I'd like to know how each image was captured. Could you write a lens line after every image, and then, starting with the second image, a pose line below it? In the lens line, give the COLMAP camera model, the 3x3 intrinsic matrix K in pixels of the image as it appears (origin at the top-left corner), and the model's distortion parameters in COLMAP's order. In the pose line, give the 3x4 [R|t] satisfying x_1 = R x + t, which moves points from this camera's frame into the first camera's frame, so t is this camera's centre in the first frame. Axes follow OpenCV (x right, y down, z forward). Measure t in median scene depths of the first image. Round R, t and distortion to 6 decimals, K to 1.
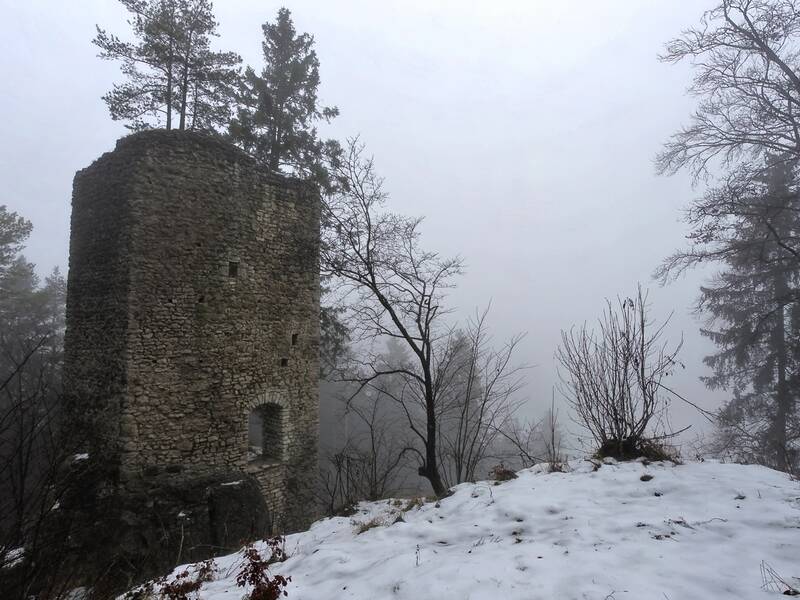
lens RADIAL K [[428.7, 0, 400.0], [0, 428.7, 300.0], [0, 0, 1]] dist [-0.002257, -0.000904]
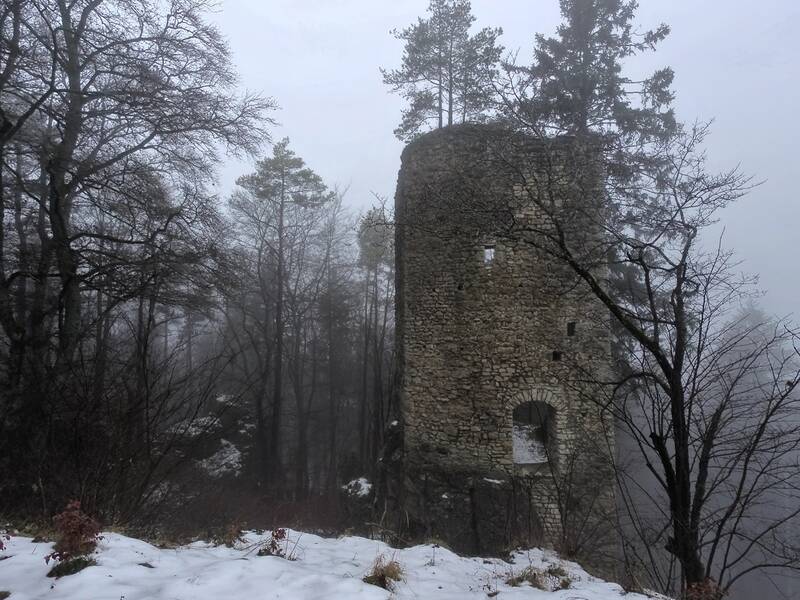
lens RADIAL K [[428.7, 0, 400.0], [0, 428.7, 300.0], [0, 0, 1]] dist [-0.002257, -0.000904]
pose [[0.601463, -0.049229, -0.797382, 0.249153], [0.050415, 0.998449, -0.023615, 0.045139], [0.797308, -0.025996, 0.603012, 0.281007]]
